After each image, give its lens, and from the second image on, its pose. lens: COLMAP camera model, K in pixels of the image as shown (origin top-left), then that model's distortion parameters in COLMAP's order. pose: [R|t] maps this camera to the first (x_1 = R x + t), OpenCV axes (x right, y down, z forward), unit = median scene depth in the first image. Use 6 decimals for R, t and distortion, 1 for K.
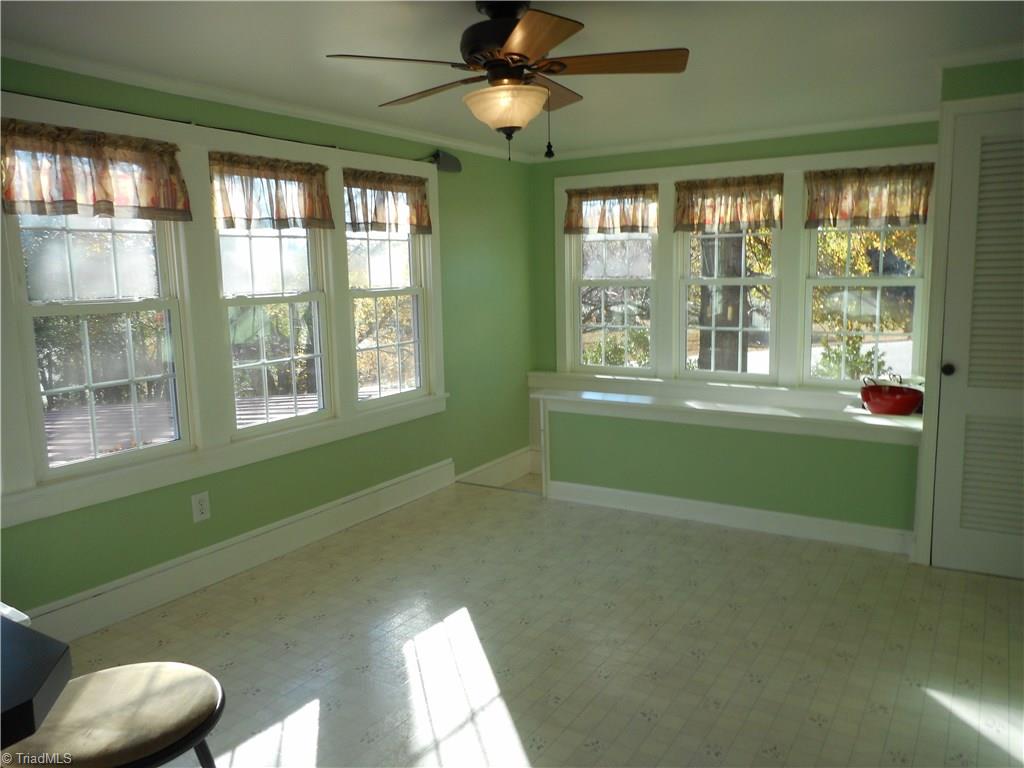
lens RADIAL K [[771.0, 0, 513.2], [0, 771.0, 383.0], [0, 0, 1]] dist [-0.009794, 0.018537]
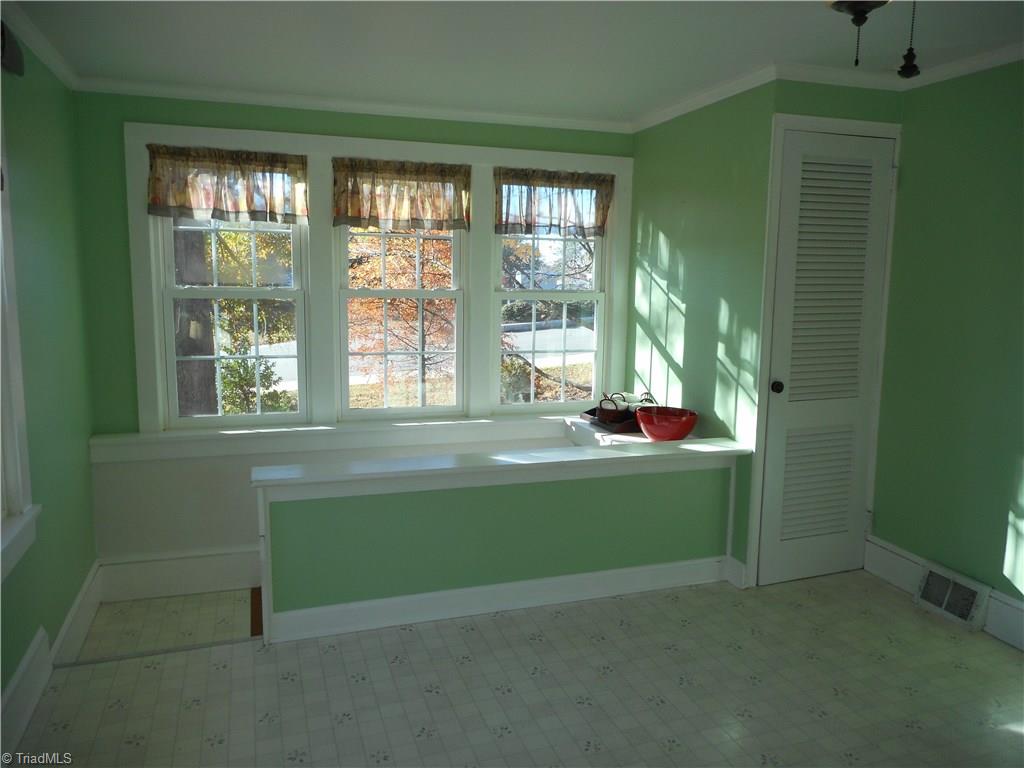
lens RADIAL K [[771.0, 0, 512.5], [0, 771.0, 384.0], [0, 0, 1]] dist [-0.009794, 0.018537]
pose [[0.626018, -0.081840, 0.775503, -0.270644], [0.089004, 0.995478, 0.033207, -0.054939], [-0.774713, 0.048235, 0.630471, 0.415724]]
